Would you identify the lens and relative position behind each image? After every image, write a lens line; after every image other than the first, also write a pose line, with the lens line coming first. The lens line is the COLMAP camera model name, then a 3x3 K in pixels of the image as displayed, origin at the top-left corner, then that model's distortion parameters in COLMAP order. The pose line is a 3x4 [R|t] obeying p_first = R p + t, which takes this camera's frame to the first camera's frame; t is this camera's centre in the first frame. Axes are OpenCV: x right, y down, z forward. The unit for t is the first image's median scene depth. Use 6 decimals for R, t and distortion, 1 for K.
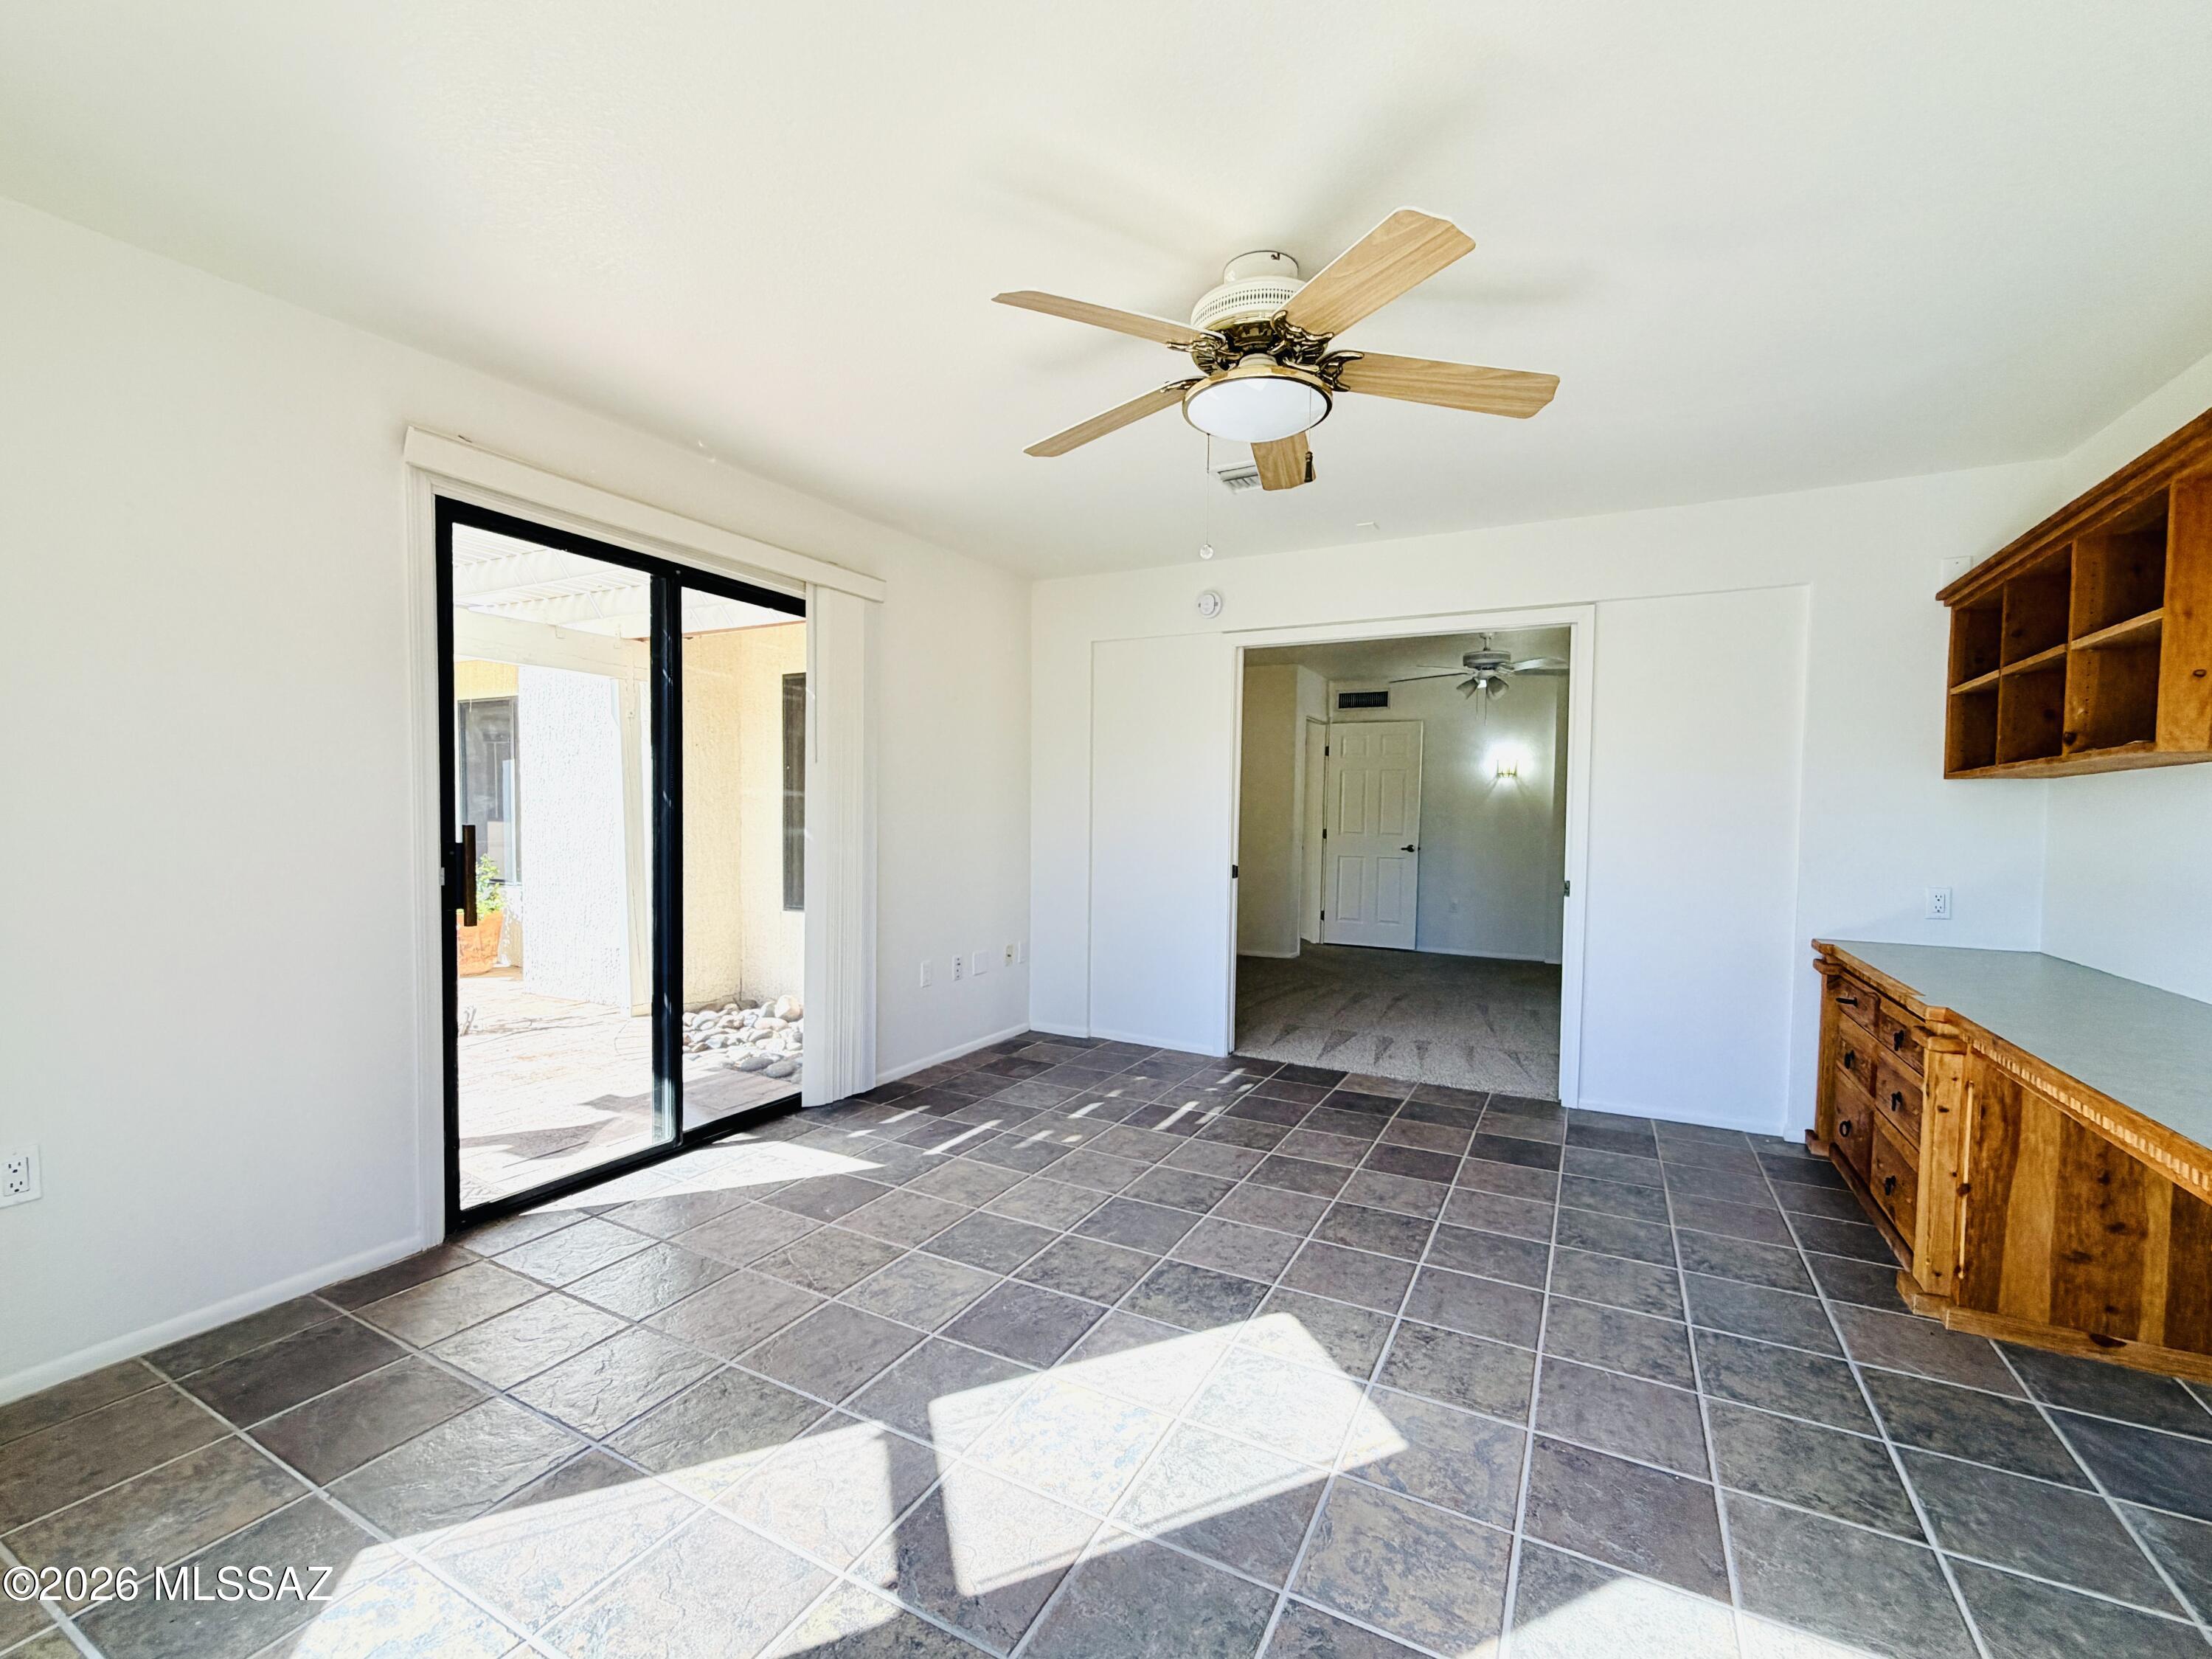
lens RADIAL K [[955.6, 0, 1104.8], [0, 955.6, 852.6], [0, 0, 1]] dist [-0.000147, -0.000086]
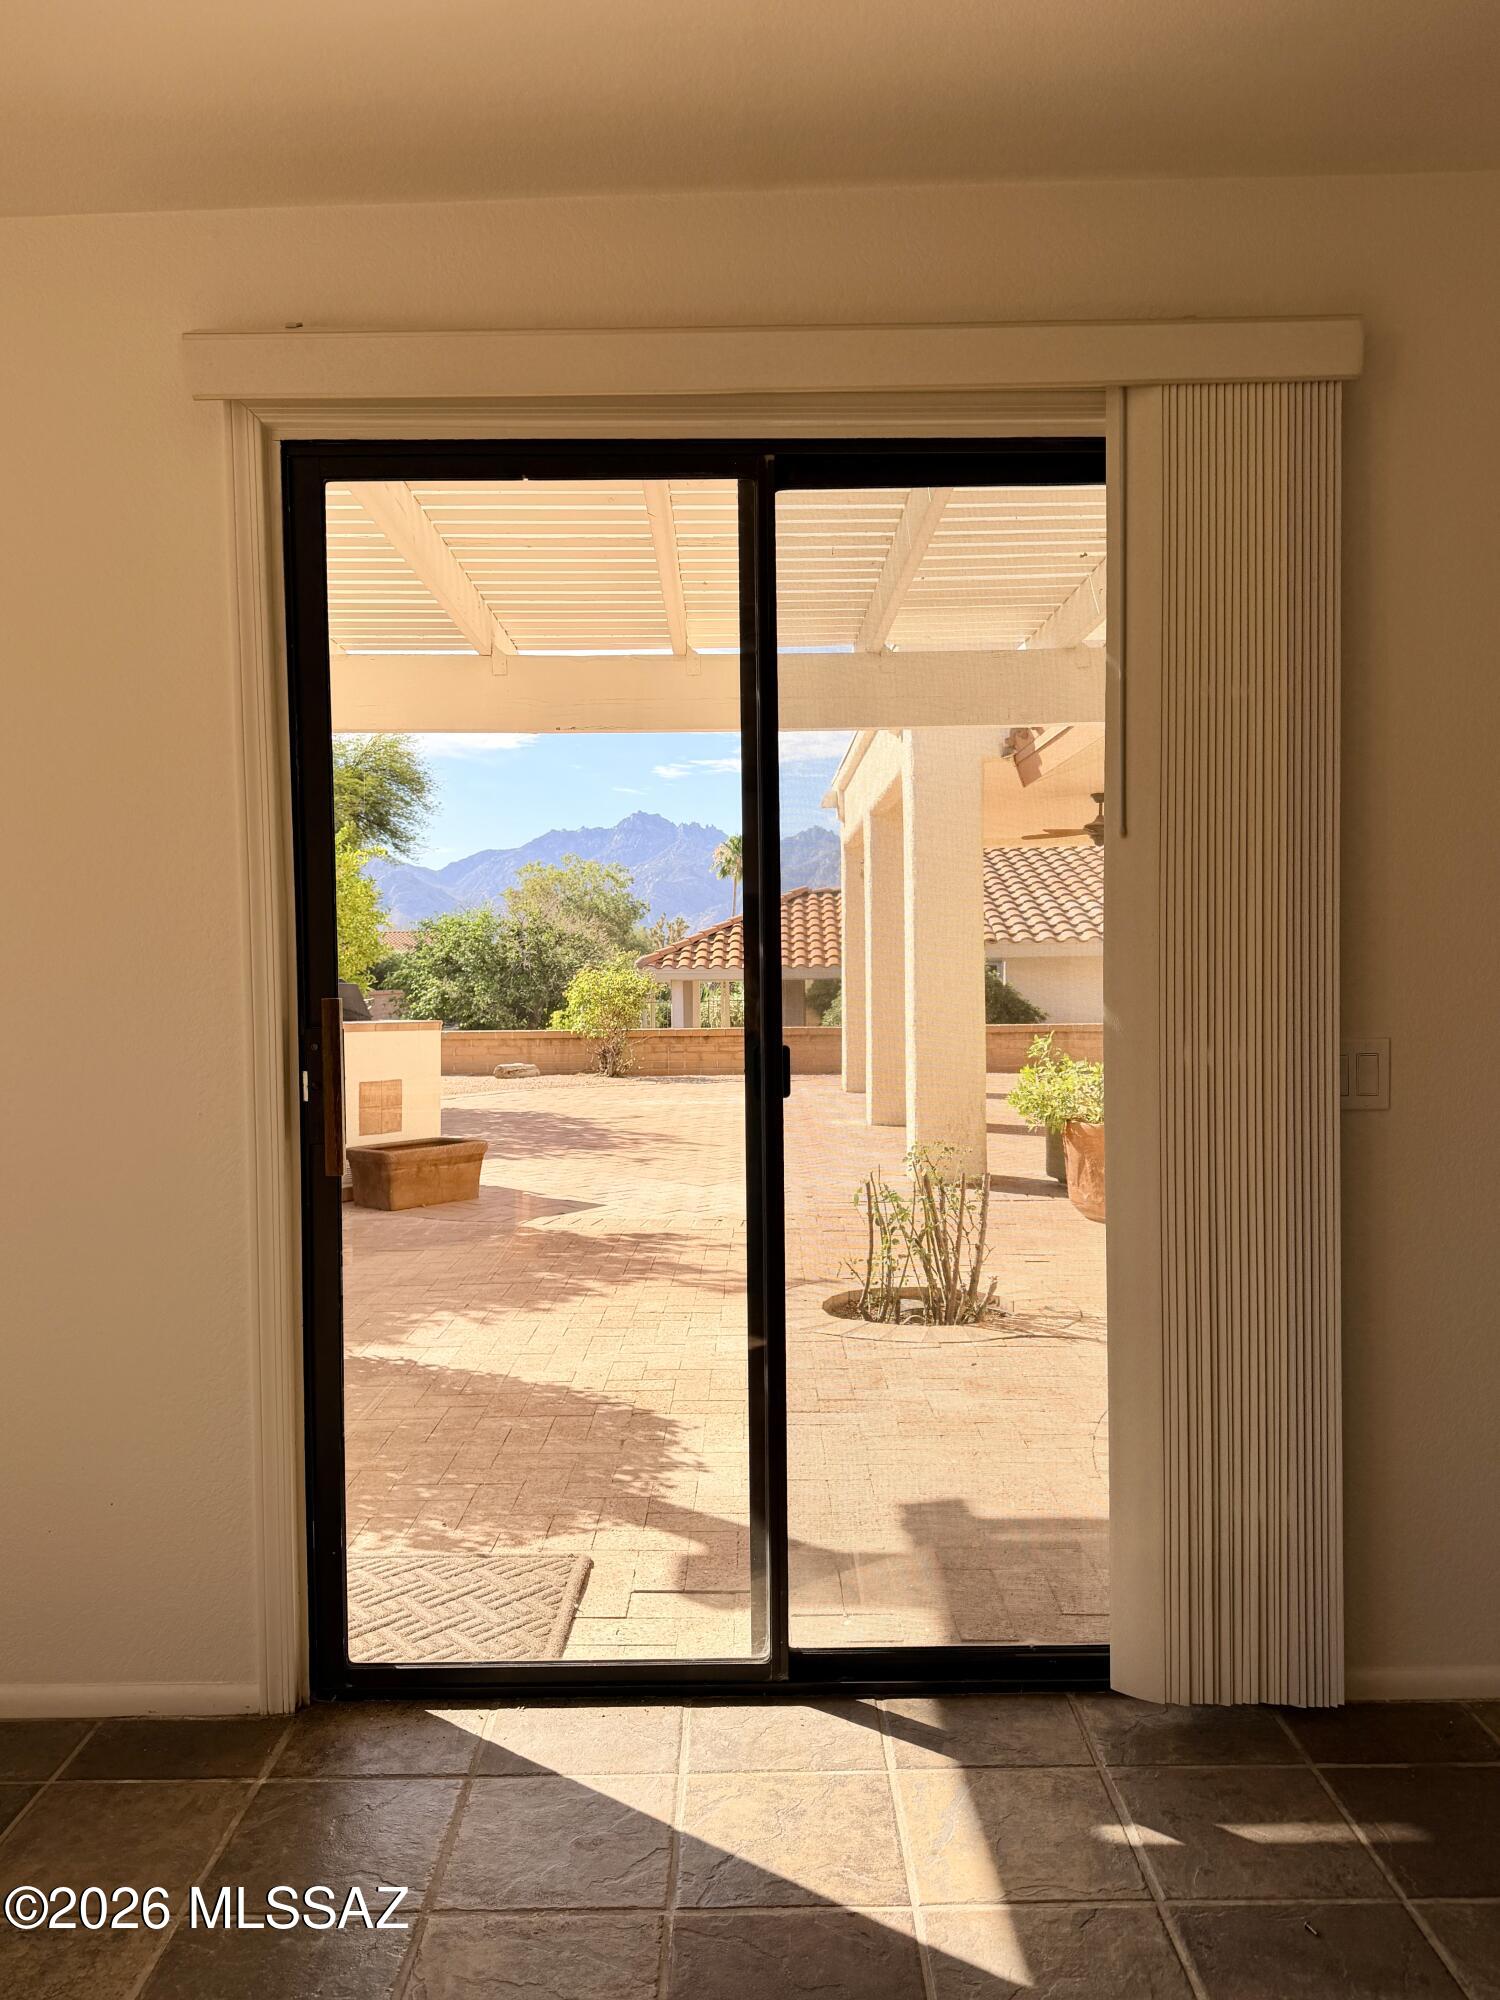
lens RADIAL K [[1539.9, 0, 750.0], [0, 1539.9, 1000.0], [0, 0, 1]] dist [0.028248, -0.001328]
pose [[0.468287, 0.017980, -0.883394, 0.222485], [-0.018645, 0.999771, 0.010465, -0.036522], [0.883380, 0.011570, 0.468515, 0.642118]]
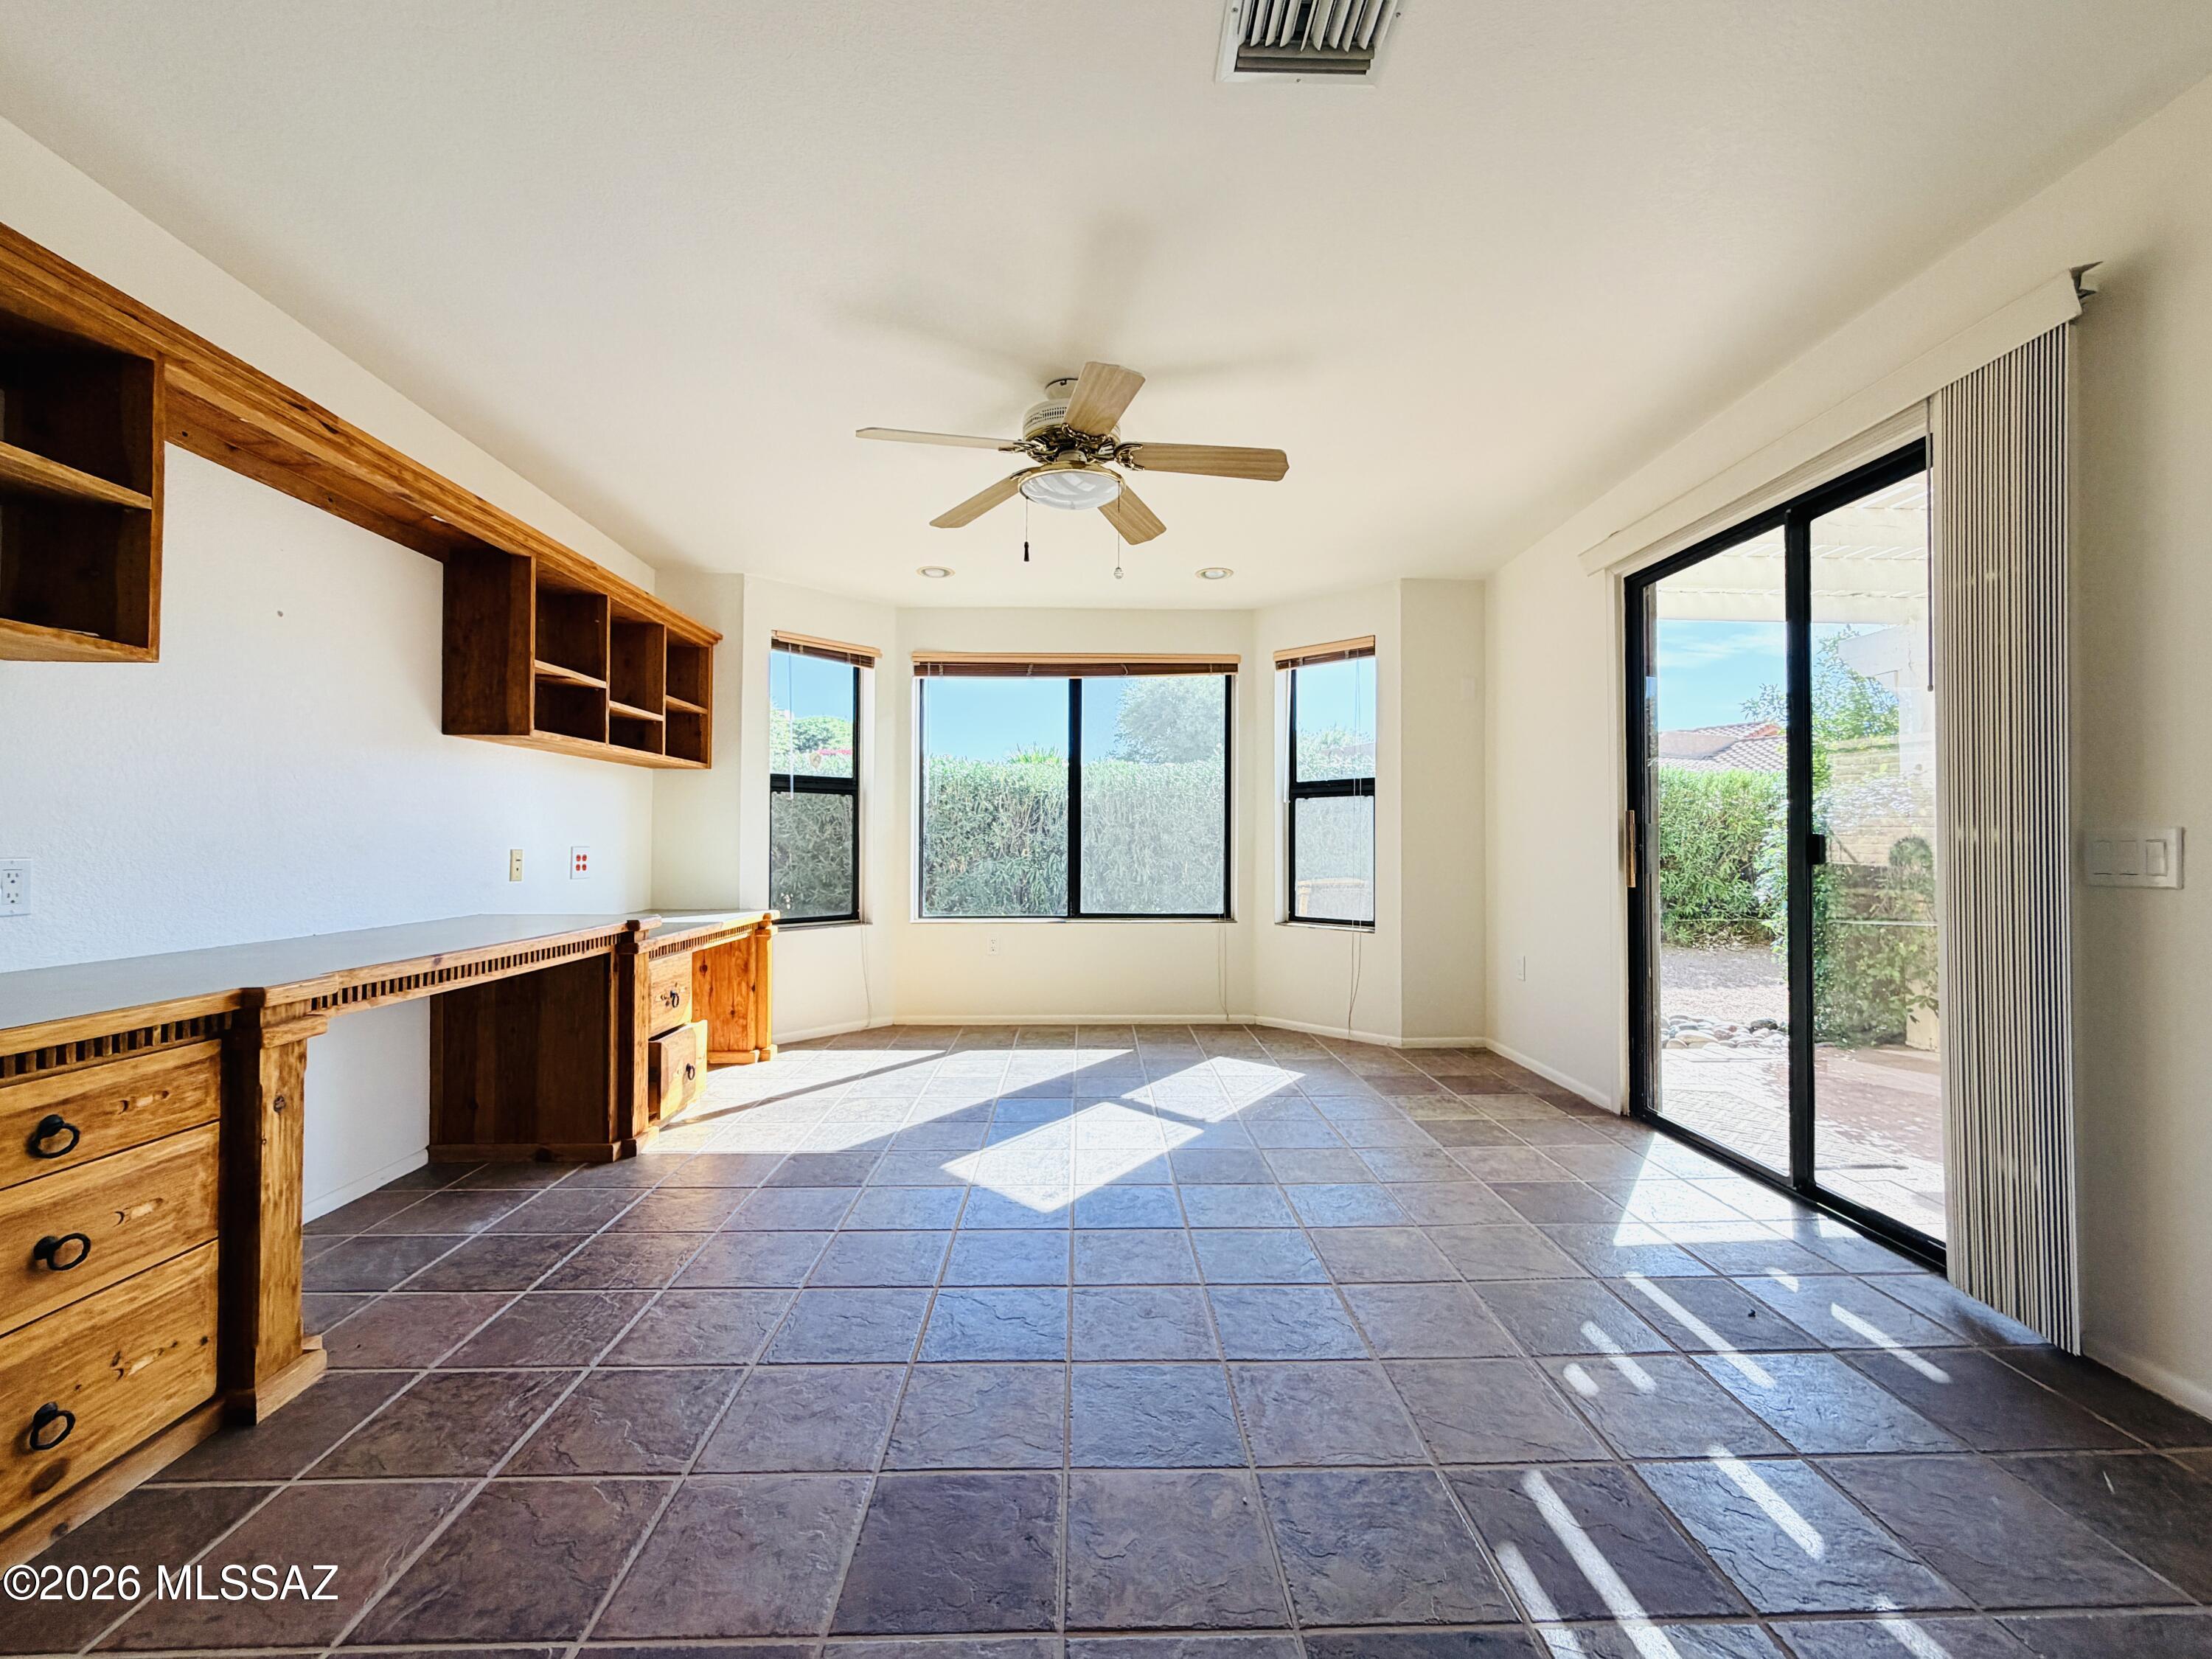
lens RADIAL K [[911.3, 0, 1104.0], [0, 911.3, 826.1], [0, 0, 1]] dist [0.000269, -0.000145]
pose [[-0.875497, -0.023383, -0.482658, 0.488032], [-0.035984, 0.999210, 0.016864, -0.001835], [0.481883, 0.032132, -0.875646, 1.439725]]
